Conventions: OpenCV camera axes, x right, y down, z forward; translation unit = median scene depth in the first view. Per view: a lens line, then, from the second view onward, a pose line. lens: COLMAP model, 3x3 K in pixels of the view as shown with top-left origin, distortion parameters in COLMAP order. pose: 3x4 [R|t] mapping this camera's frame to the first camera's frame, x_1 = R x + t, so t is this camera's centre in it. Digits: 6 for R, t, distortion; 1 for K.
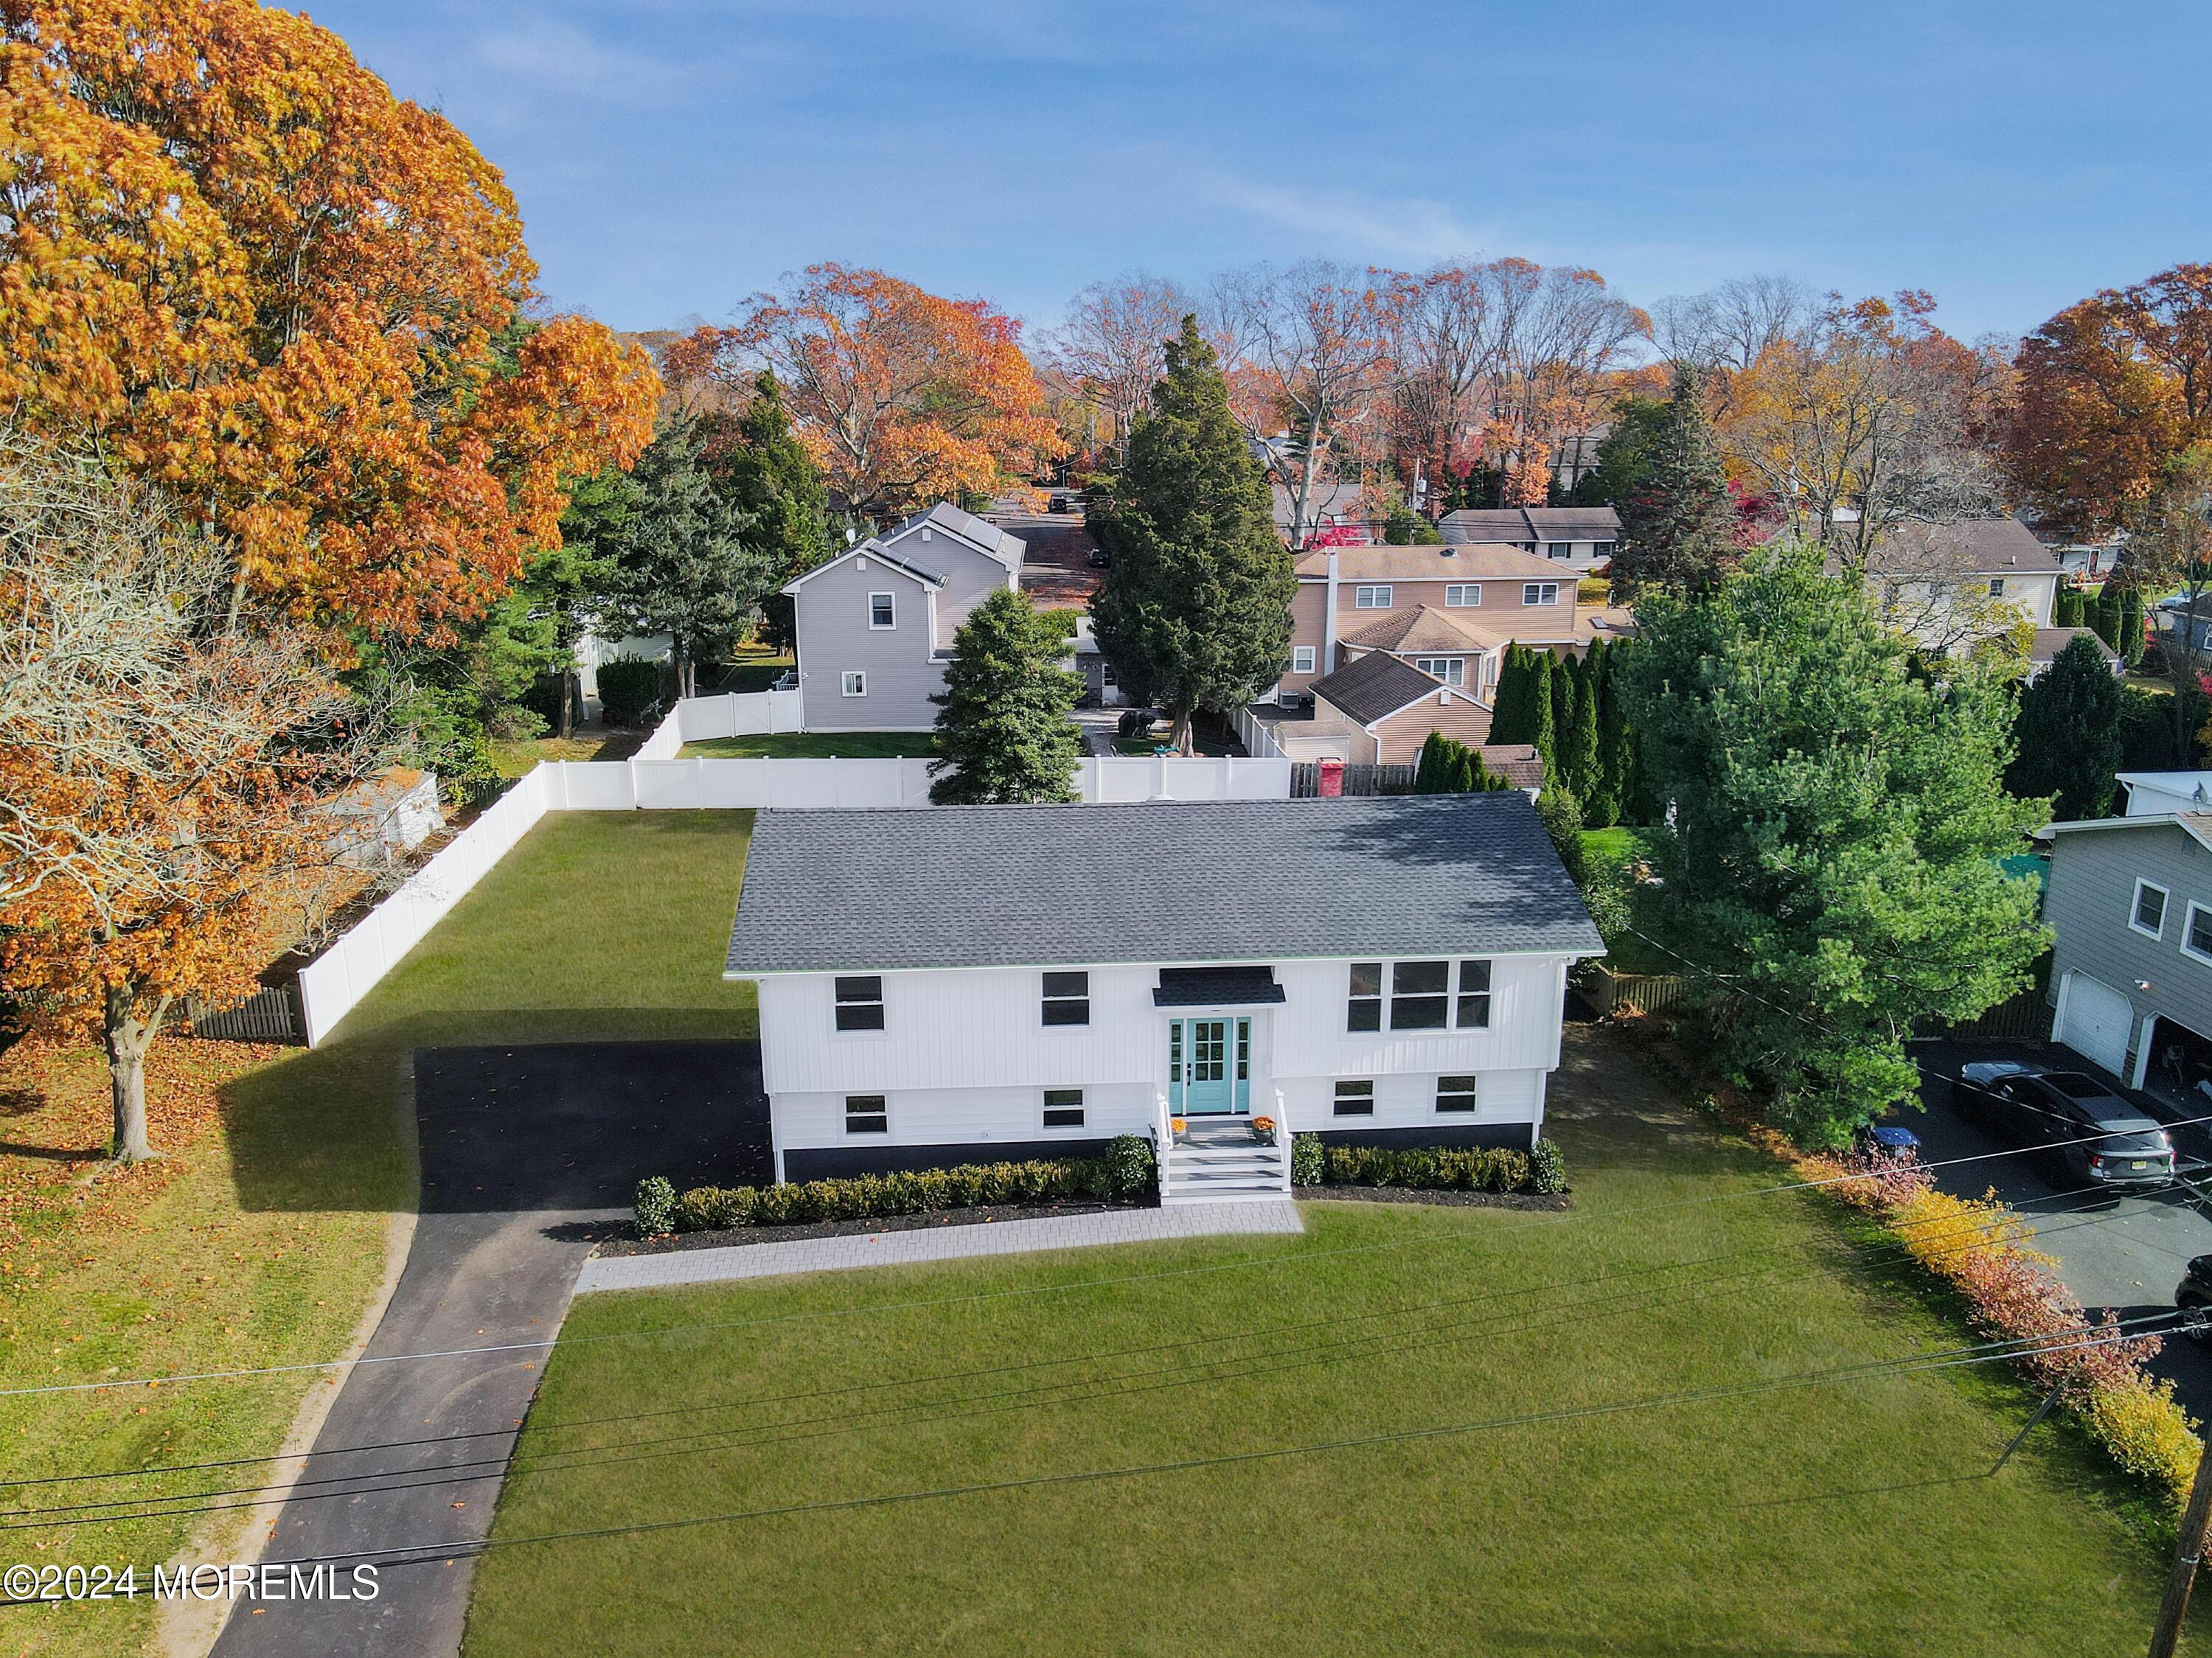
lens RADIAL K [[1596.5, 0, 1106.0], [0, 1596.5, 829.0], [0, 0, 1]] dist [0.001965, 0.002954]
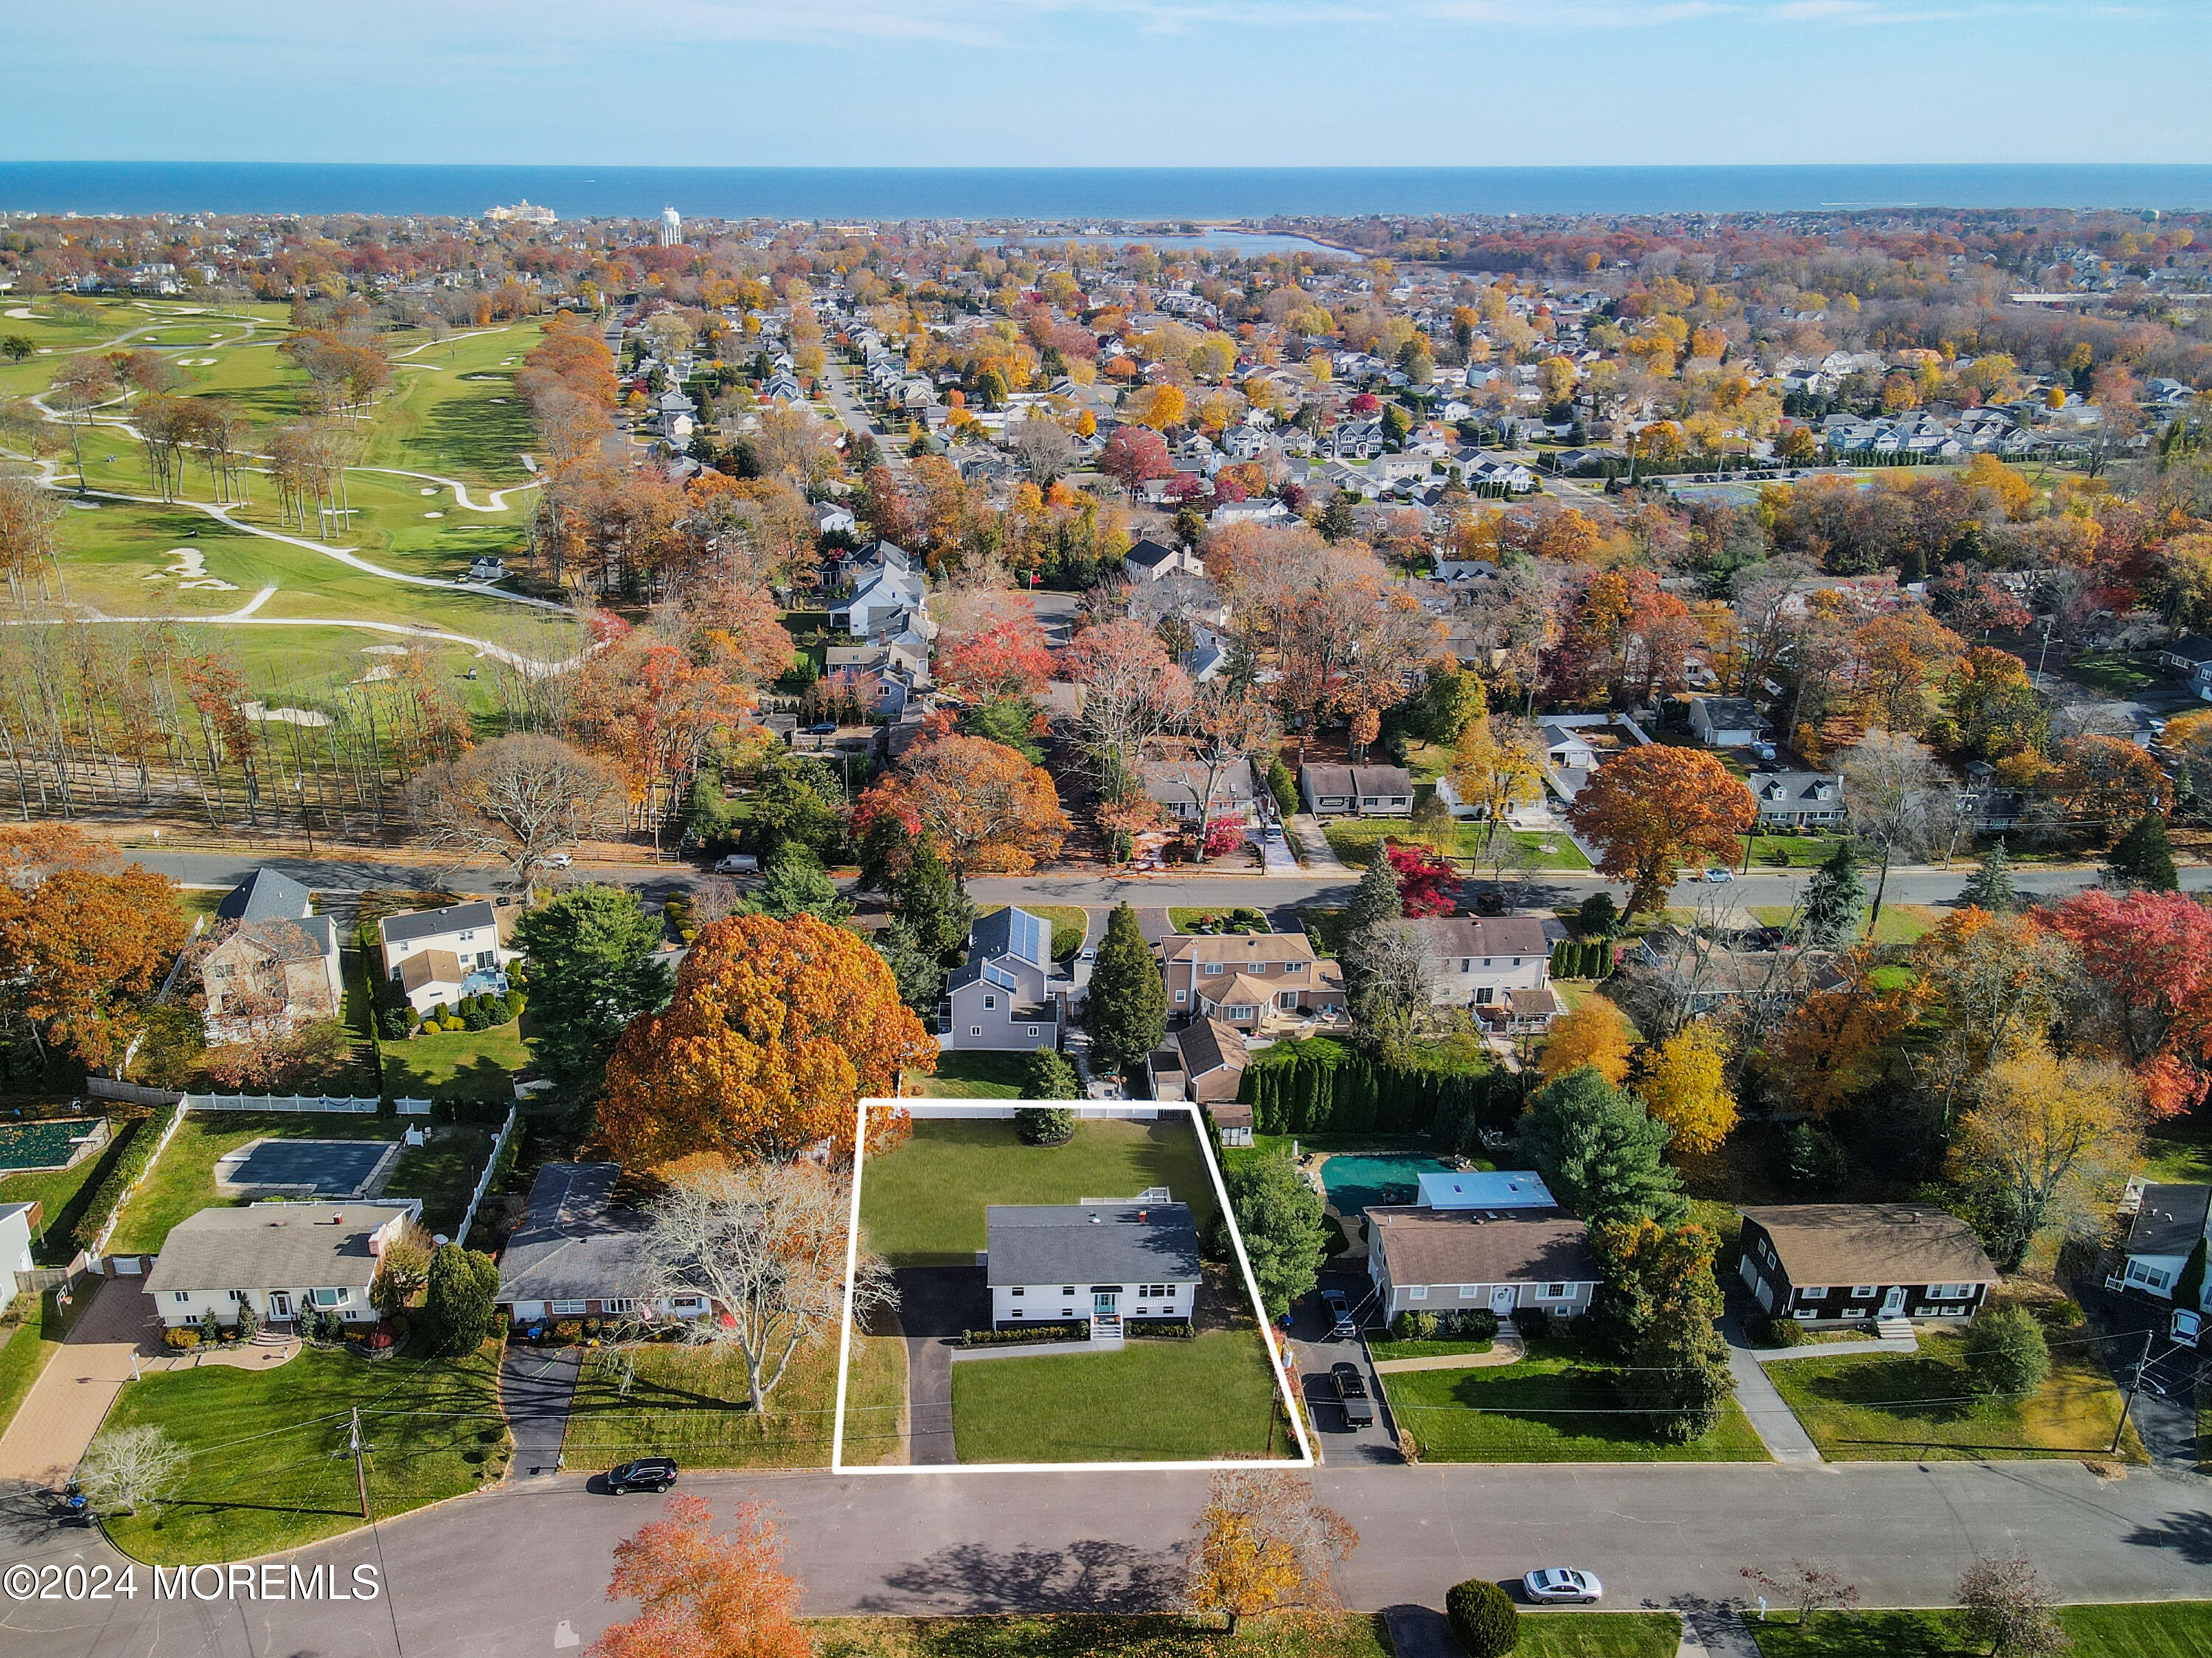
lens RADIAL K [[1596.5, 0, 1106.0], [0, 1596.5, 829.0], [0, 0, 1]] dist [0.001965, 0.002954]
pose [[0.999437, 0.031442, 0.011721, -0.014882], [-0.032616, 0.992352, 0.119050, -1.503157], [-0.007889, -0.119365, 0.992819, -2.810353]]
